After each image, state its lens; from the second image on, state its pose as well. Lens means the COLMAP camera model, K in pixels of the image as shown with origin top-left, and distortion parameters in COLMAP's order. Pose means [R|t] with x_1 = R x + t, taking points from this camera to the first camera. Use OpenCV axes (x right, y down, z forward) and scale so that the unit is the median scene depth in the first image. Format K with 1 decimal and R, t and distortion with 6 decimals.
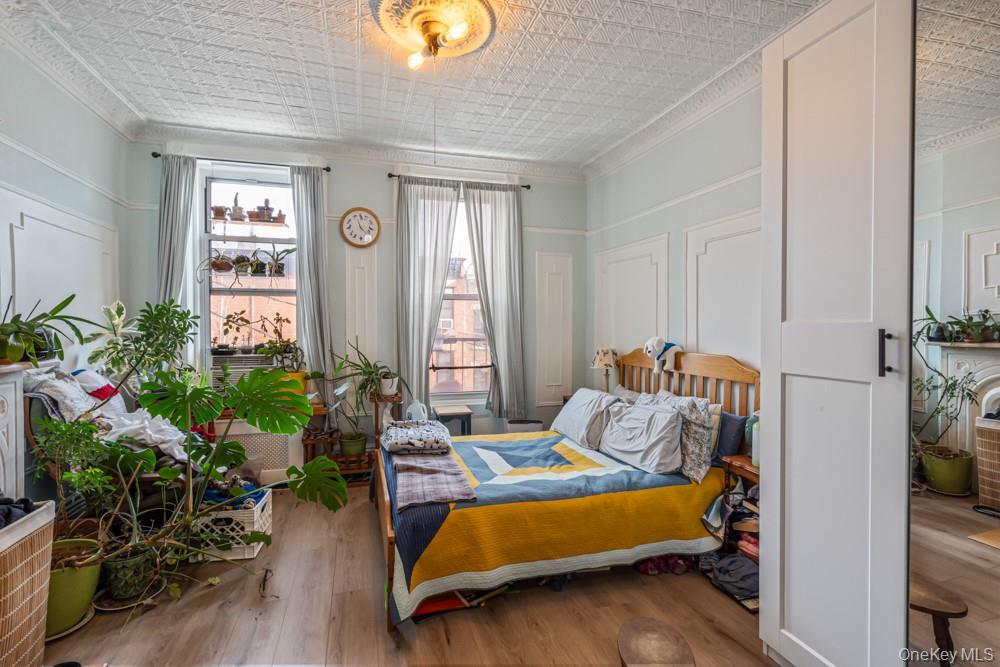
lens RADIAL K [[469.4, 0, 498.0], [0, 469.4, 328.4], [0, 0, 1]] dist [0.000264, 0.000248]
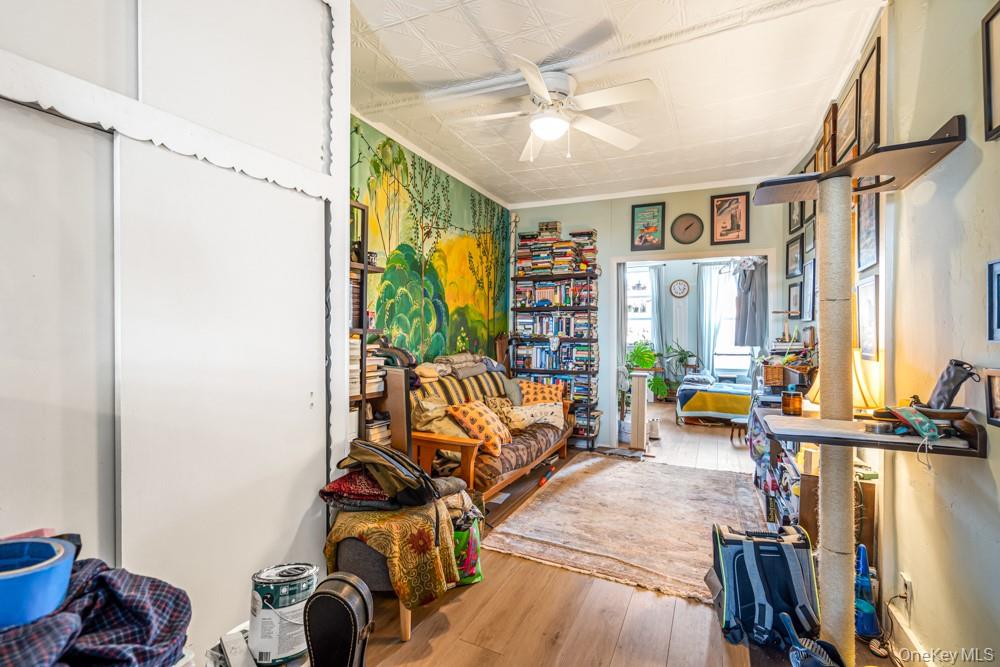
lens RADIAL K [[454.1, 0, 493.8], [0, 454.1, 331.5], [0, 0, 1]] dist [-0.000466, 0.000360]
pose [[0.735739, -0.002317, -0.677261, 0.531830], [-0.004599, 0.999954, -0.008417, 0.007711], [0.677250, 0.009308, 0.735694, -1.206661]]
